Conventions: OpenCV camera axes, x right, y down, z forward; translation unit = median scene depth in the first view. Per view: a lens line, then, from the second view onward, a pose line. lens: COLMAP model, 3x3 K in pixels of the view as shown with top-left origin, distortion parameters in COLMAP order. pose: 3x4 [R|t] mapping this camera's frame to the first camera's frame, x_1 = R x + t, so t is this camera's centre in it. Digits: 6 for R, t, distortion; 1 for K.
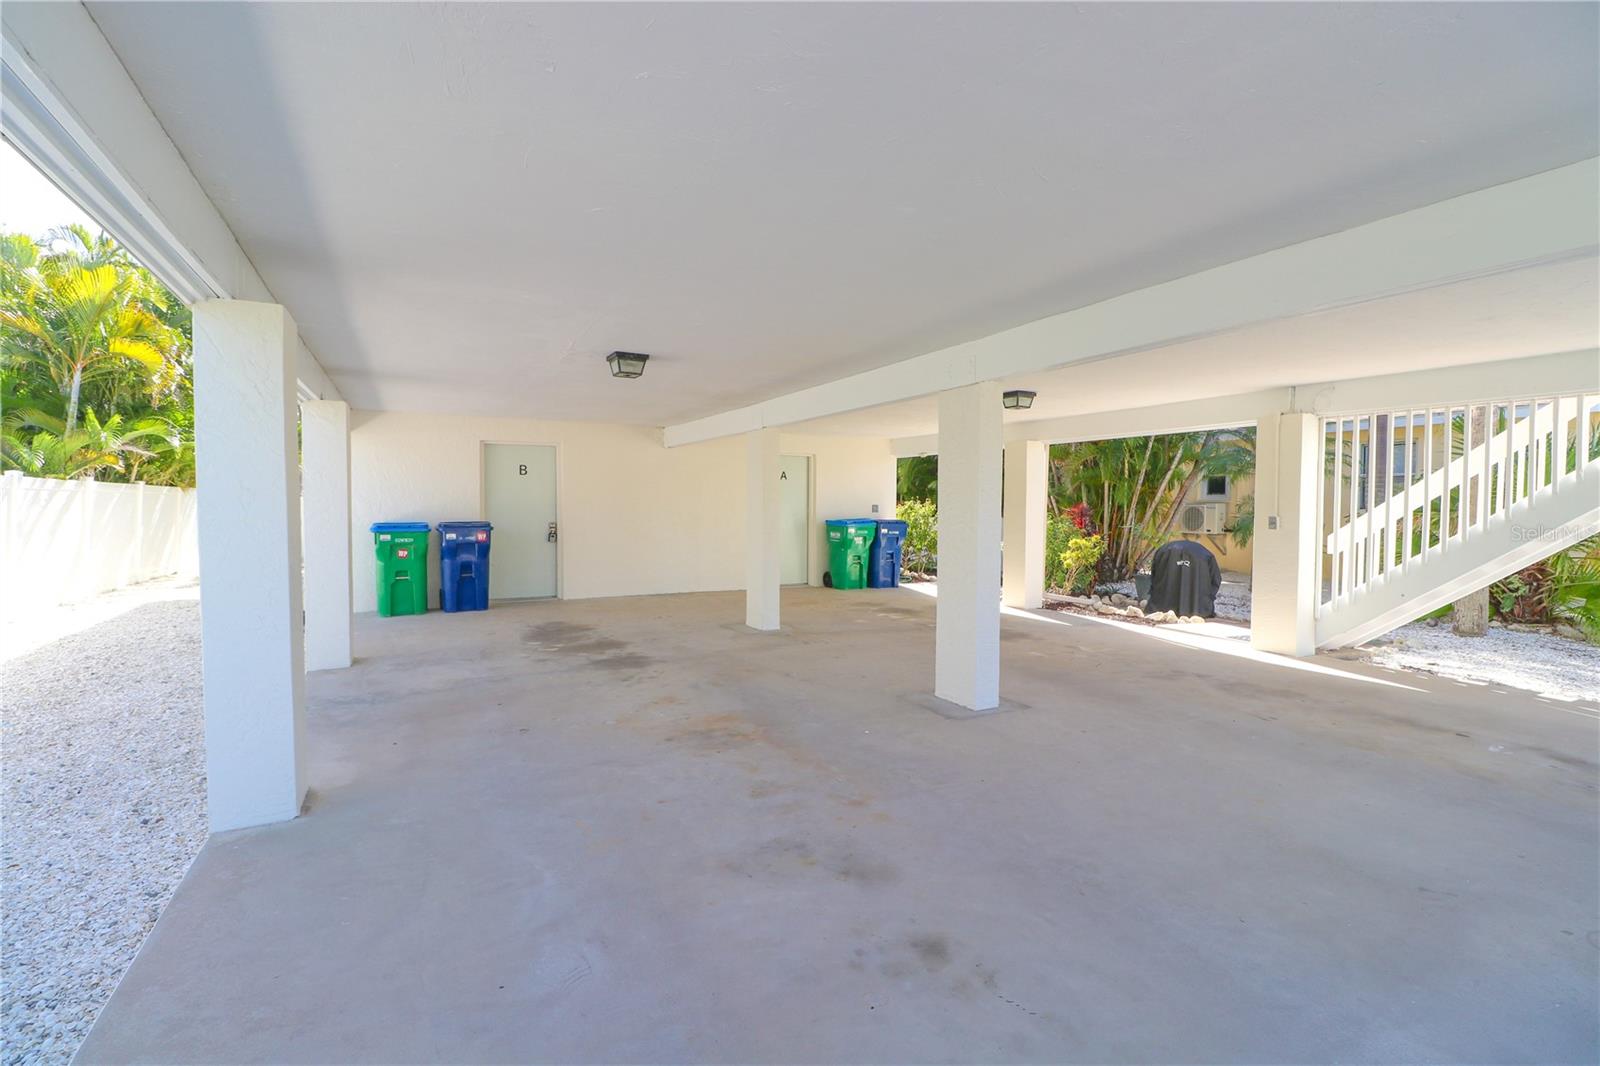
lens RADIAL K [[761.2, 0, 795.9], [0, 761.2, 528.8], [0, 0, 1]] dist [-0.004380, -0.000762]
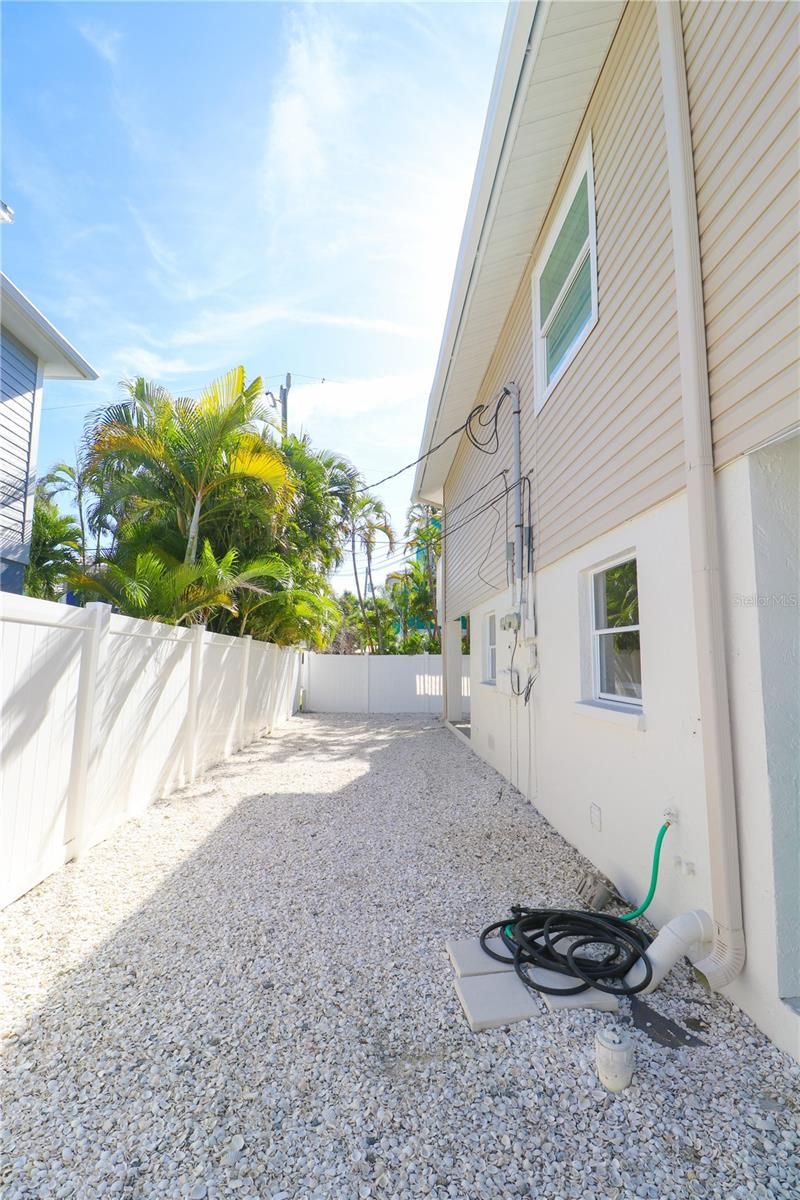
lens RADIAL K [[570.9, 0, 401.5], [0, 570.9, 600.3], [0, 0, 1]] dist [-0.004380, -0.000762]
pose [[0.910442, -0.048022, -0.410841, -0.494248], [-0.010901, 0.990107, -0.139888, -0.013408], [0.413494, 0.131839, 0.900911, 0.543462]]
